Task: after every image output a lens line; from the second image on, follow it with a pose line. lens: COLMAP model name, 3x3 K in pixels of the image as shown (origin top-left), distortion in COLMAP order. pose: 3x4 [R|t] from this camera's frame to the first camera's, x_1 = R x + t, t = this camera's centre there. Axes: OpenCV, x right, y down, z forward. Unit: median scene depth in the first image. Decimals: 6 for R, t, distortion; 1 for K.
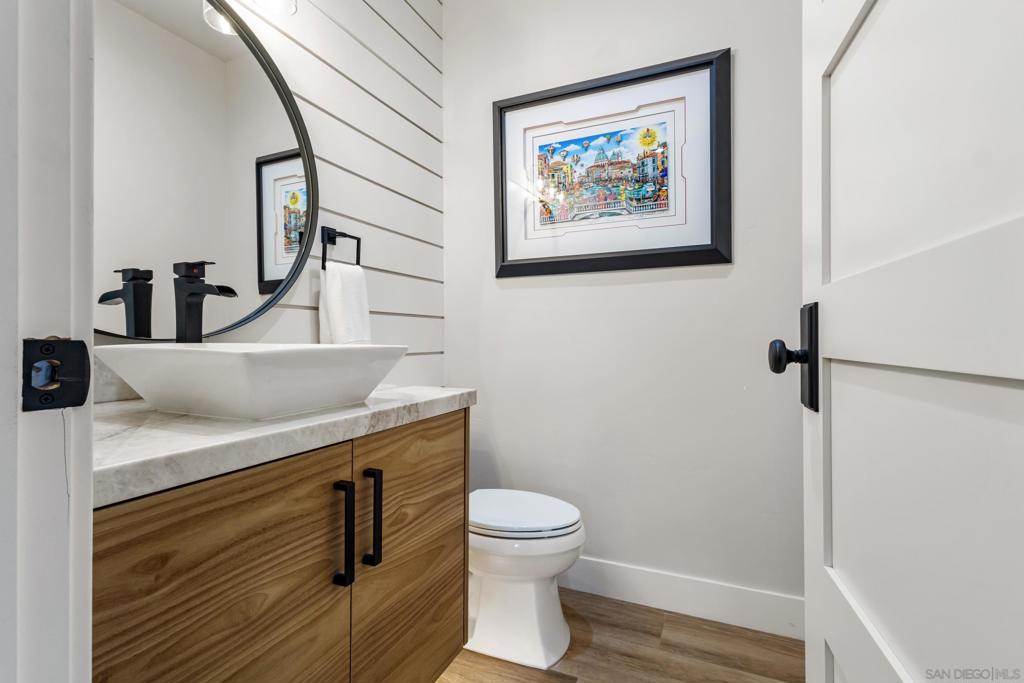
lens RADIAL K [[477.7, 0, 509.4], [0, 477.7, 336.1], [0, 0, 1]] dist [-0.000813, 0.000444]
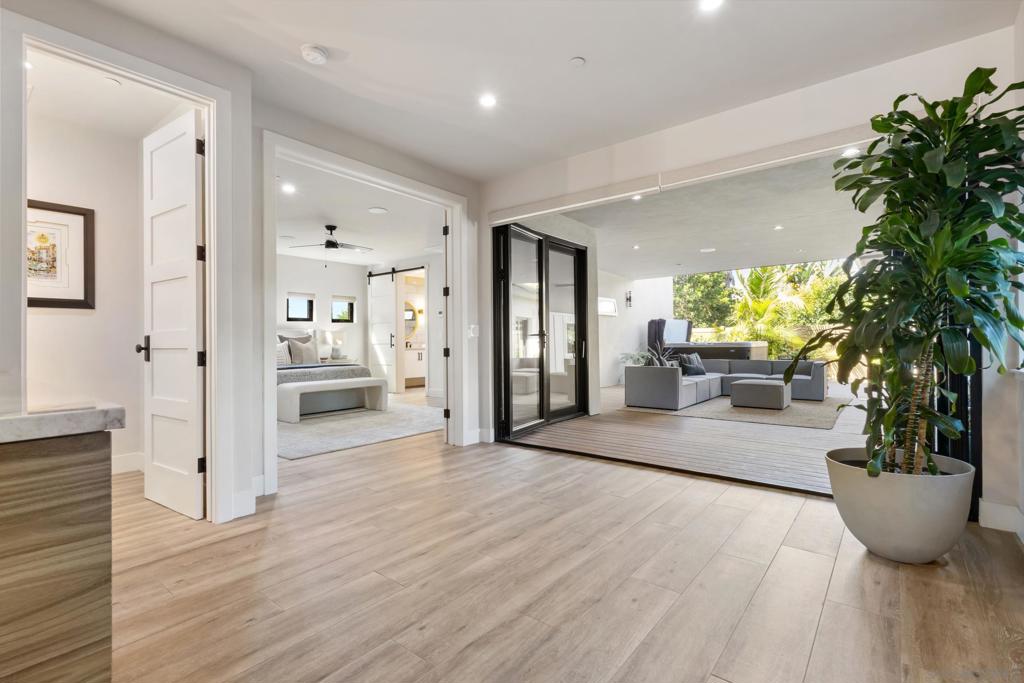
lens RADIAL K [[477.6, 0, 512.0], [0, 477.6, 341.5], [0, 0, 1]] dist [-0.001638, 0.000292]
pose [[0.263471, -0.002464, 0.964664, -1.115245], [-0.001023, 0.999995, 0.002834, -0.014052], [-0.964667, -0.001734, 0.263467, -1.384525]]
